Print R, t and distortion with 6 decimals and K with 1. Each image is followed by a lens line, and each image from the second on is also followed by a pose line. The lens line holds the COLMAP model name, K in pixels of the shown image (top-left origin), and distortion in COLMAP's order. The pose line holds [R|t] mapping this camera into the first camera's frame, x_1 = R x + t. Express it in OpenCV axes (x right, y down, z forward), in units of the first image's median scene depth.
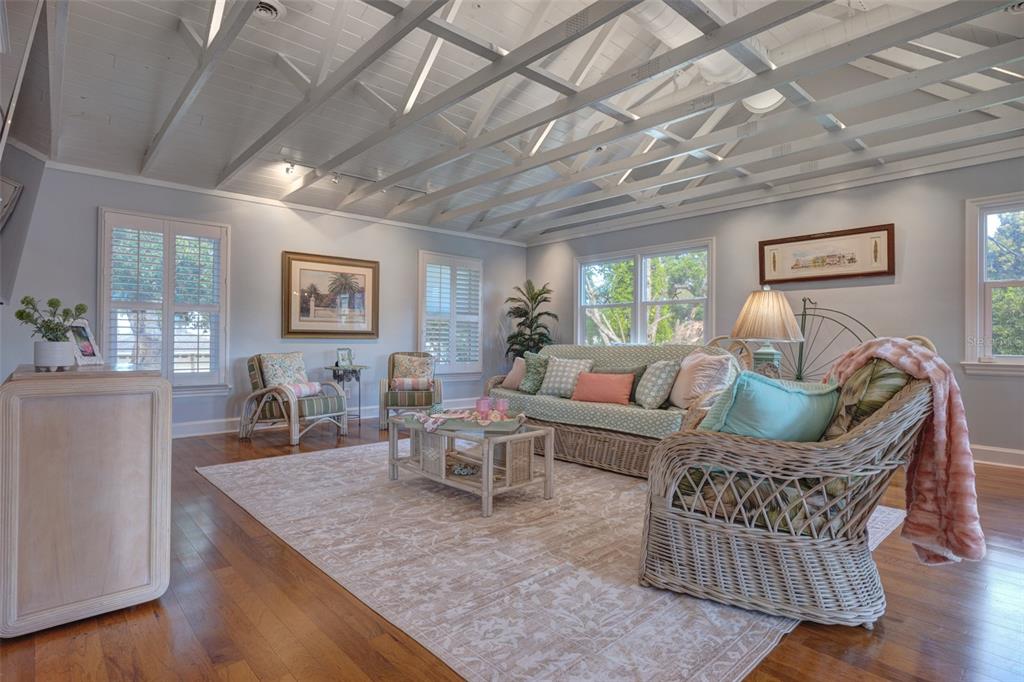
lens RADIAL K [[524.6, 0, 512.8], [0, 524.6, 340.5], [0, 0, 1]] dist [0.002994, 0.000133]
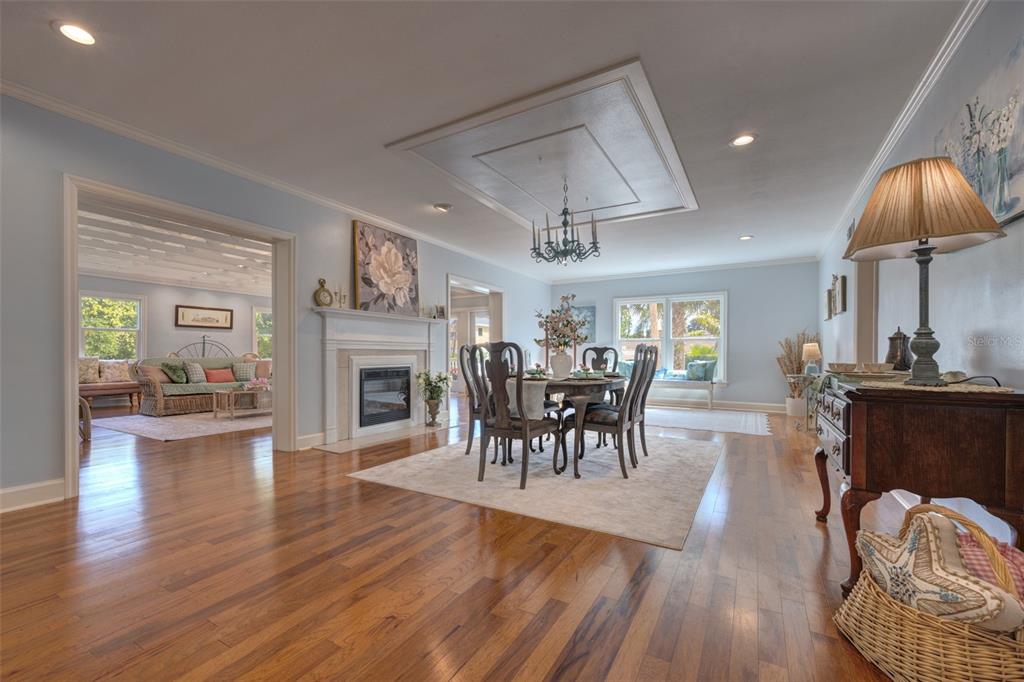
lens RADIAL K [[402.5, 0, 512.4], [0, 402.5, 352.0], [0, 0, 1]] dist [-0.000049, 0.000352]
pose [[-0.299303, -0.000163, 0.954158, -1.597045], [-0.004404, 0.999990, -0.001211, -0.012989], [-0.954148, -0.004564, -0.299301, 0.260094]]
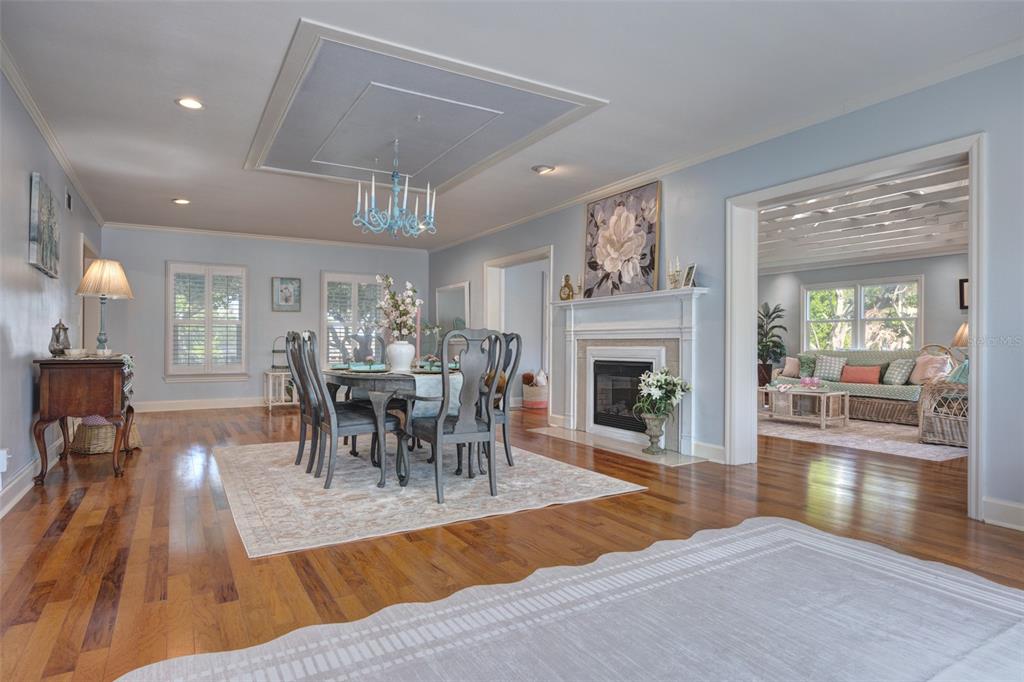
lens RADIAL K [[571.5, 0, 512.3], [0, 571.5, 340.5], [0, 0, 1]] dist [-0.000294, 0.000184]
pose [[0.979241, 0.001973, -0.202689, -0.502857], [-0.003070, 0.999982, -0.005095, -0.009326], [0.202675, 0.005611, 0.979230, -0.948246]]
